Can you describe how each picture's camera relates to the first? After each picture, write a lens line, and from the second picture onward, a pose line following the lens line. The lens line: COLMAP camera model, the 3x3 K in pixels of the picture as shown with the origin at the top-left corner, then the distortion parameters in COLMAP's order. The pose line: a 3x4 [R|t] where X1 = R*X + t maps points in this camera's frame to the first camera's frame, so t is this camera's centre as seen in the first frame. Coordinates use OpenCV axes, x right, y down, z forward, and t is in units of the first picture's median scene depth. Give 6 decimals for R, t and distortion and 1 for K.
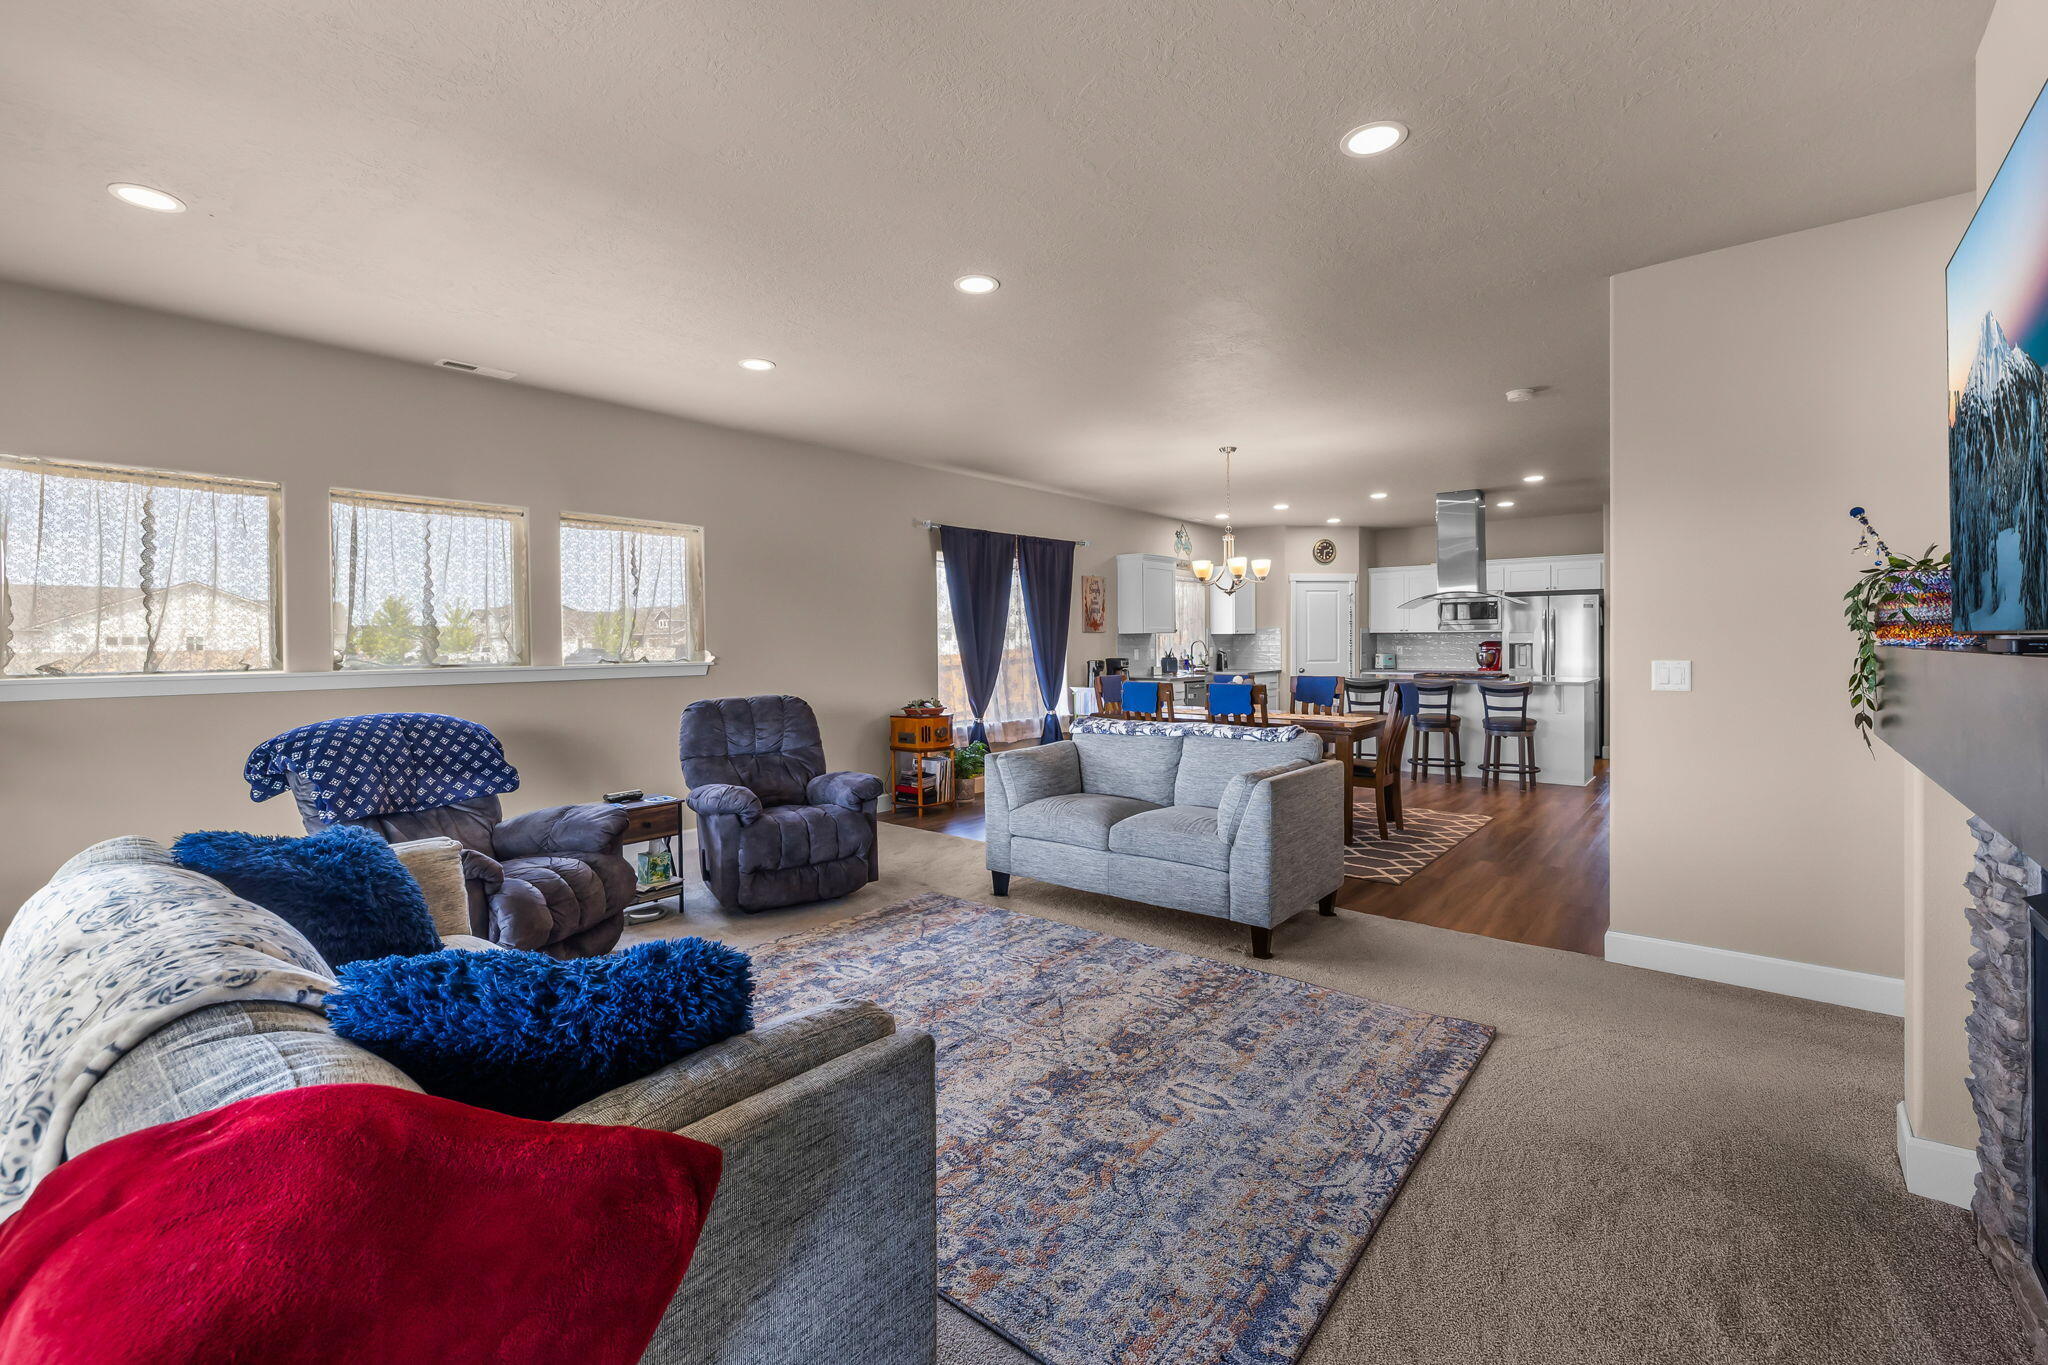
lens RADIAL K [[871.8, 0, 1012.1], [0, 871.8, 650.4], [0, 0, 1]] dist [0.003871, 0.001177]
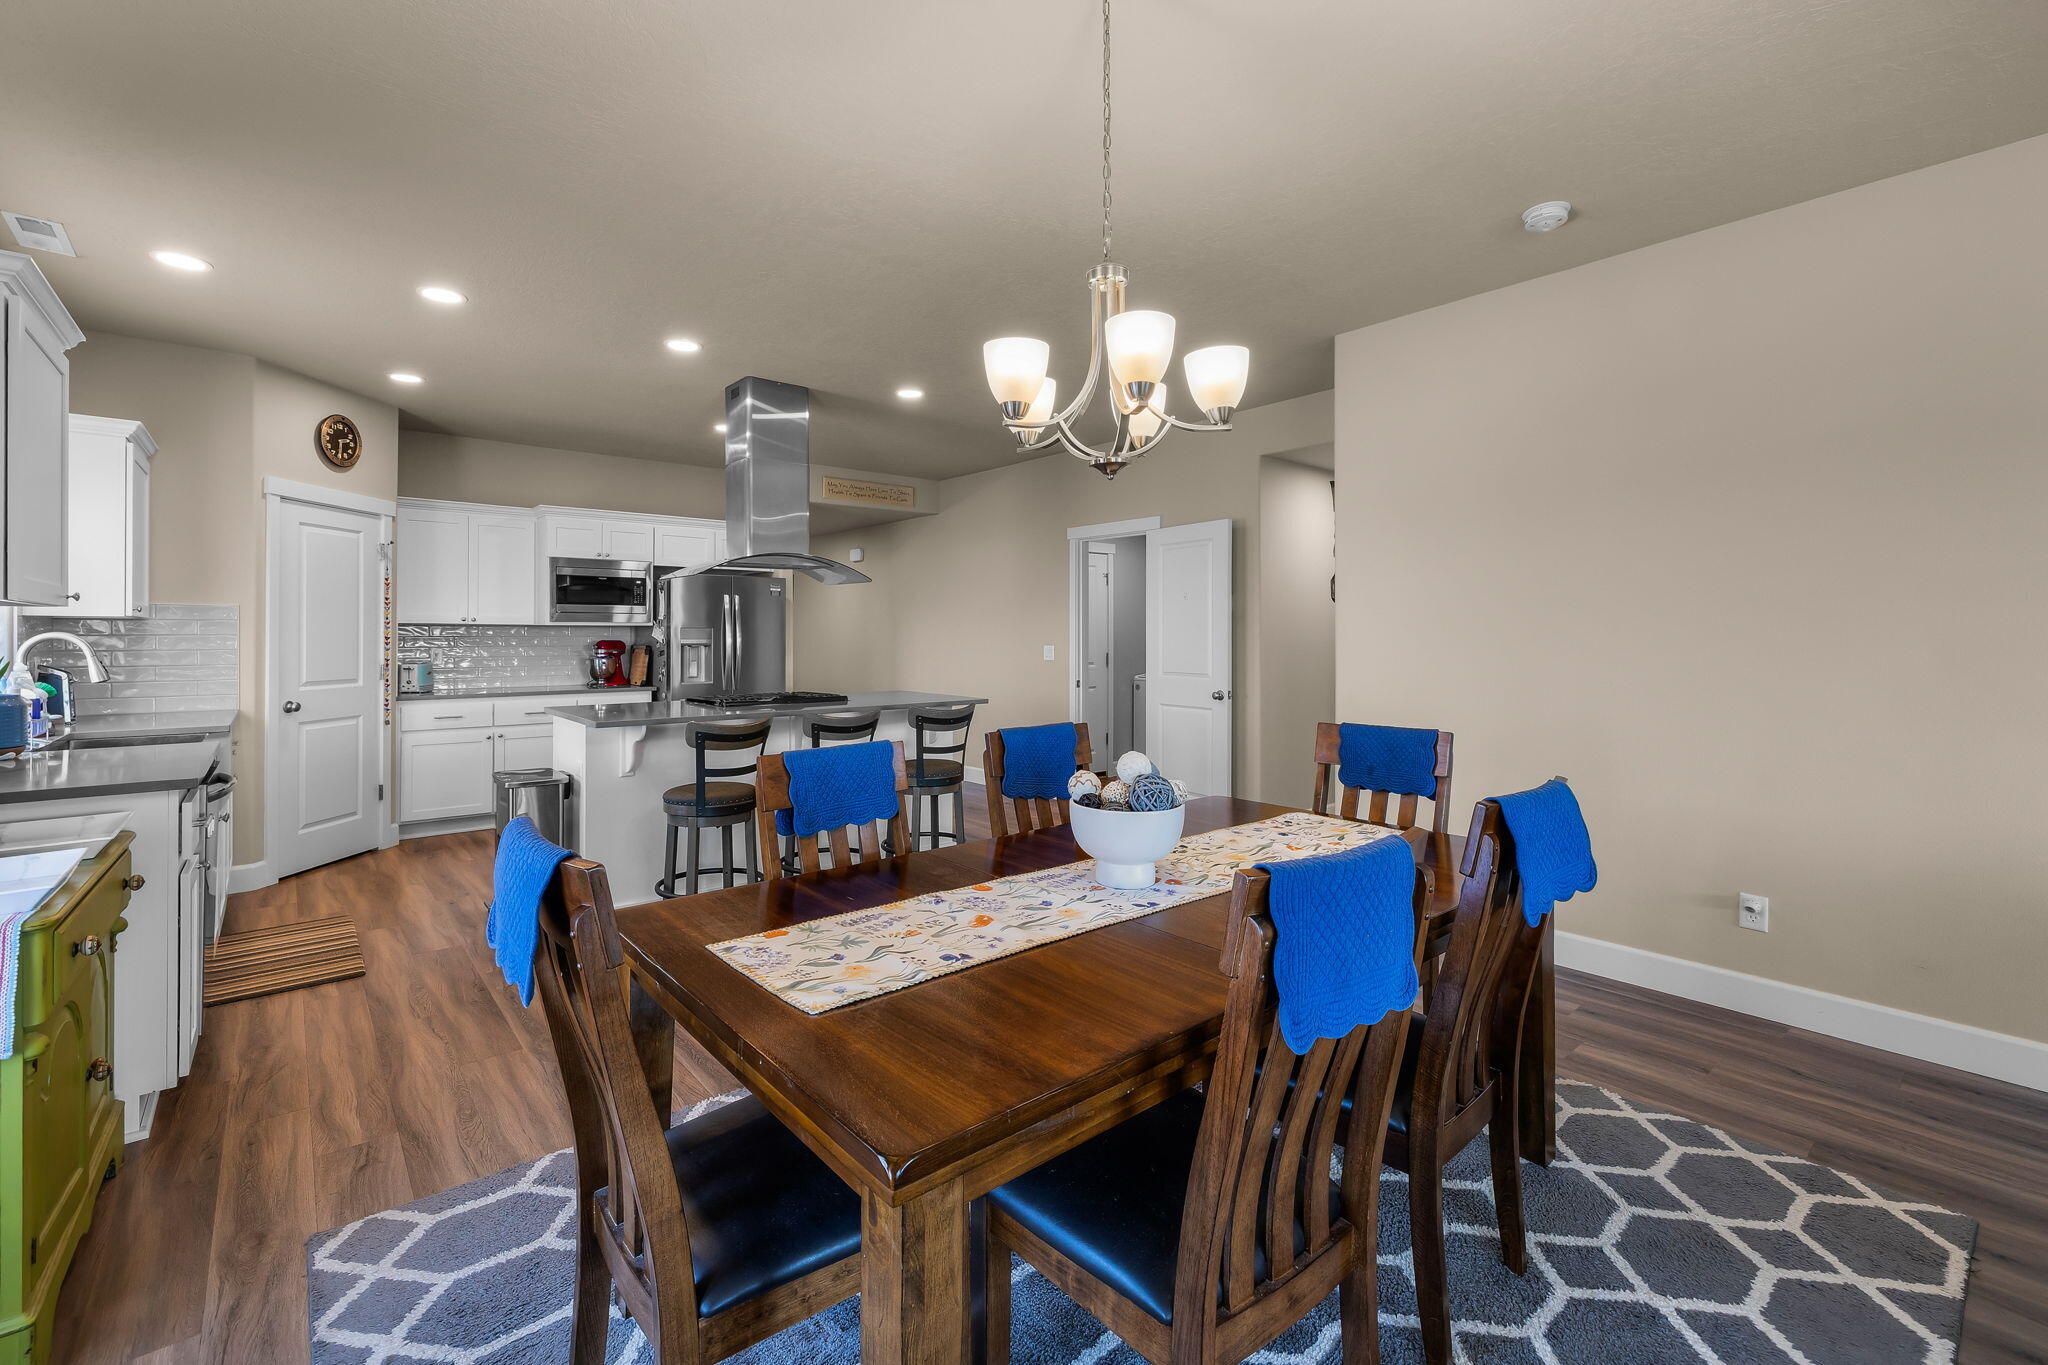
lens RADIAL K [[871.8, 0, 1007.6], [0, 871.8, 631.9], [0, 0, 1]] dist [0.003871, 0.001177]
pose [[0.187494, 0.014528, 0.982158, -0.075242], [0.007345, 0.999842, -0.016191, -0.014116], [-0.982238, 0.010250, 0.187357, 1.874544]]
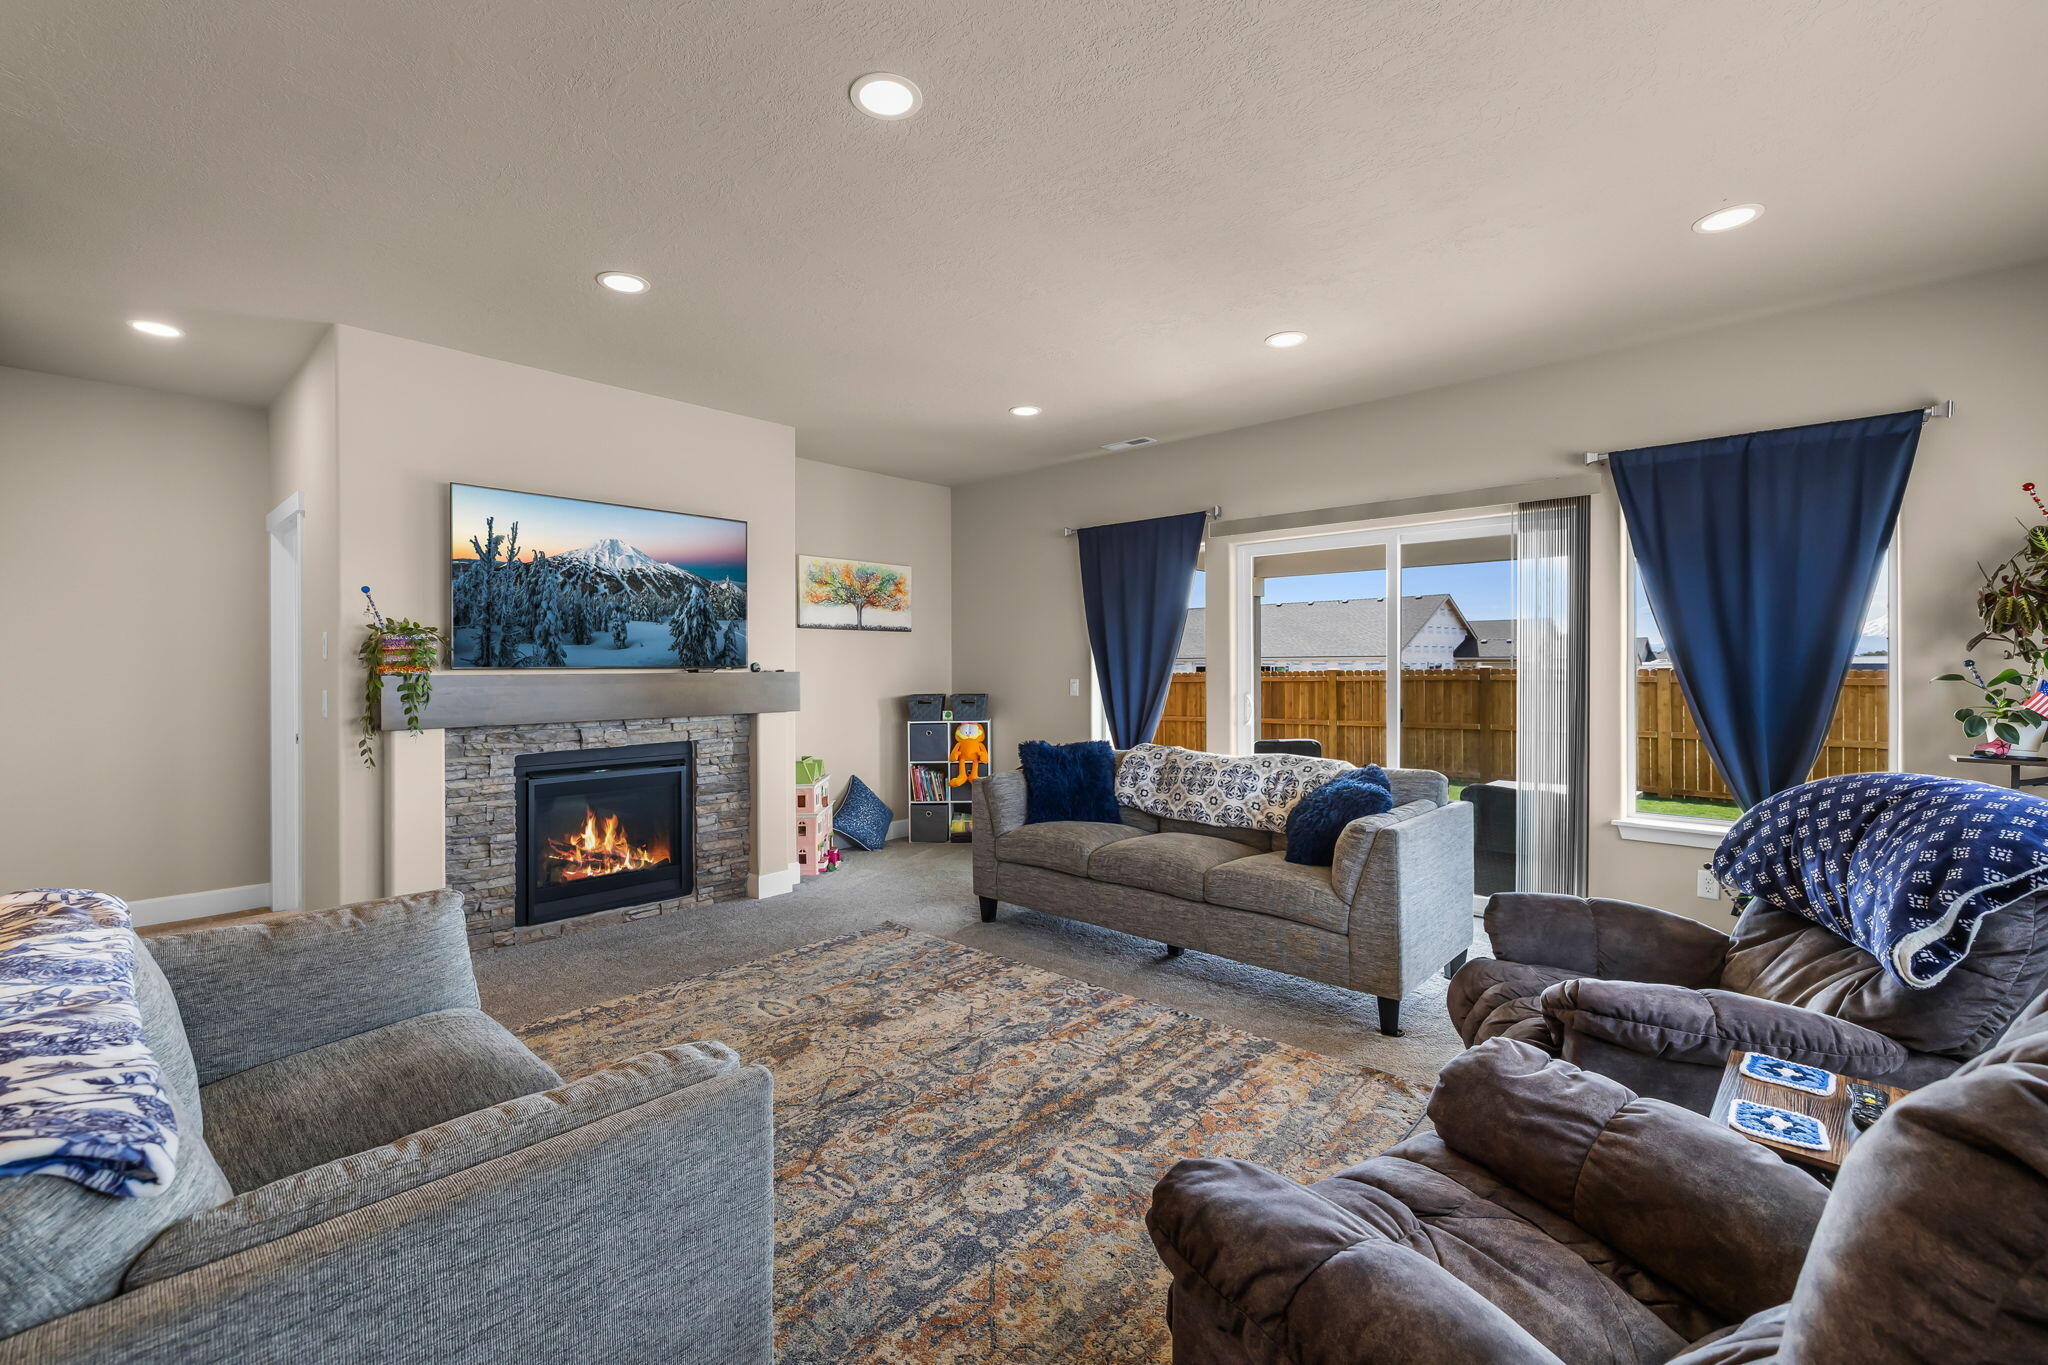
lens RADIAL K [[871.8, 0, 1010.9], [0, 871.8, 672.3], [0, 0, 1]] dist [0.003871, 0.001177]
pose [[-0.998547, 0.011986, 0.052536, -0.159752], [0.012783, 0.999808, 0.014866, -0.013188], [-0.052348, 0.015516, -0.998508, 1.653354]]
